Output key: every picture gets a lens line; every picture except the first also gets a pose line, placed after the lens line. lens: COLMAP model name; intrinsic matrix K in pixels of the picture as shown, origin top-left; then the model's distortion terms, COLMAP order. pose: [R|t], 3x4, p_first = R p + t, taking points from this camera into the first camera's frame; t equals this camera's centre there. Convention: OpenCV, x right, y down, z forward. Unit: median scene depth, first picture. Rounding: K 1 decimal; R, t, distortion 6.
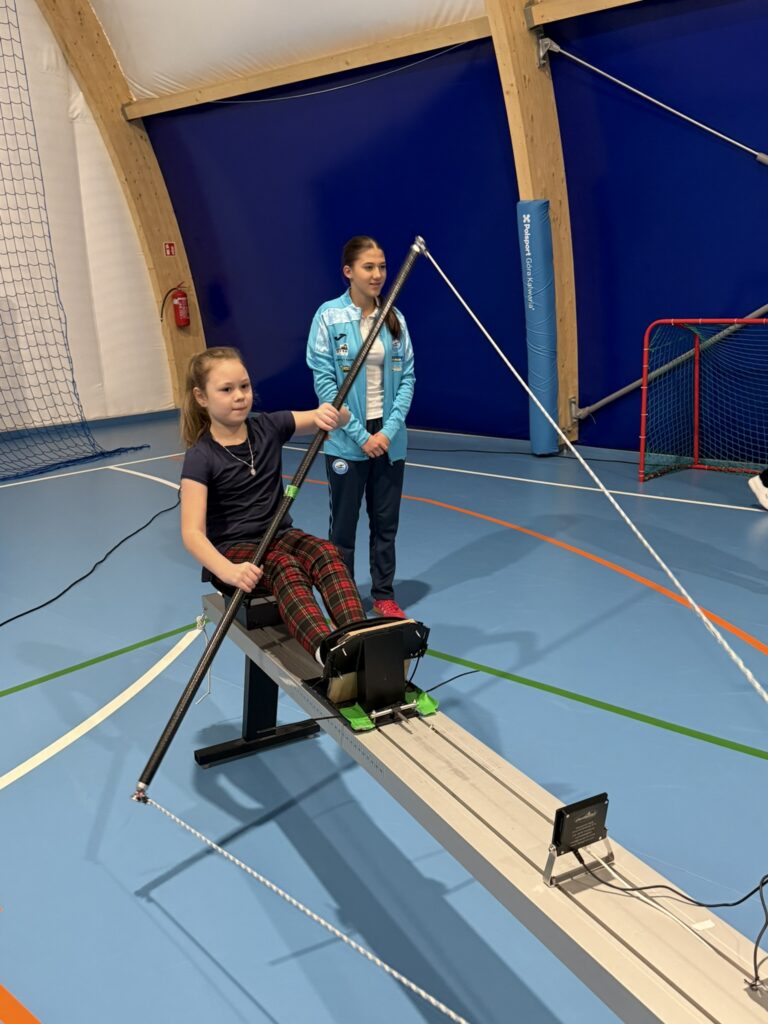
lens RADIAL K [[948.1, 0, 384.5], [0, 948.1, 540.9], [0, 0, 1]] dist [0.049116, 0.000000]
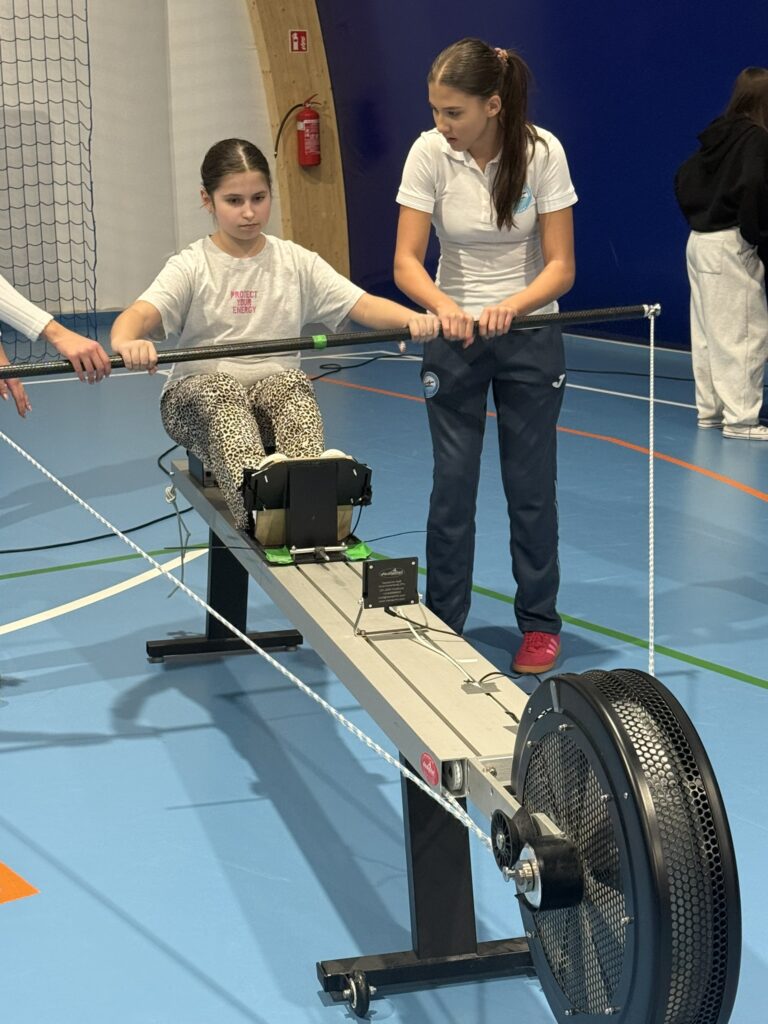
lens RADIAL K [[1803.6, 0, 384.3], [0, 1803.6, 506.1], [0, 0, 1]] dist [0.156578, 0.000000]
pose [[0.979659, 0.073542, -0.186706, 0.073850], [-0.082339, 0.995810, -0.039795, 0.037042], [0.182997, 0.054359, 0.981610, -0.133216]]
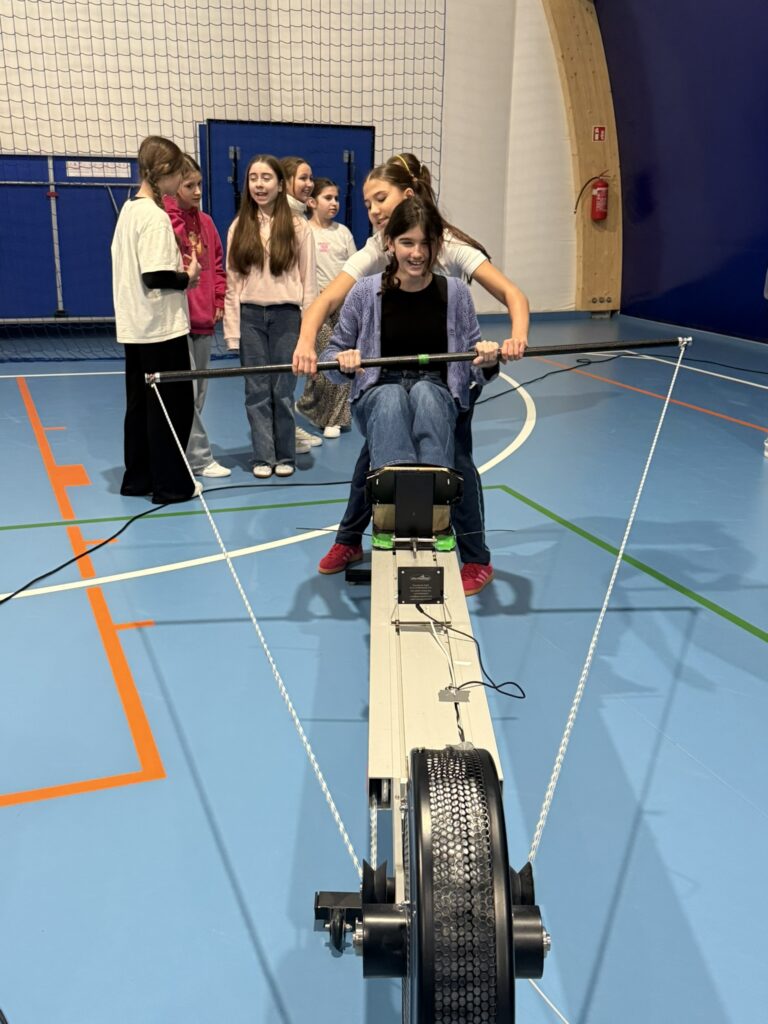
lens RADIAL K [[1113.7, 0, 384.3], [0, 1113.7, 509.2], [0, 0, 1]] dist [0.051612, 0.000000]
pose [[0.892930, 0.173010, -0.415625, 0.101768], [-0.160884, 0.984875, 0.064325, 0.010493], [0.420468, 0.009430, 0.907259, -0.051760]]
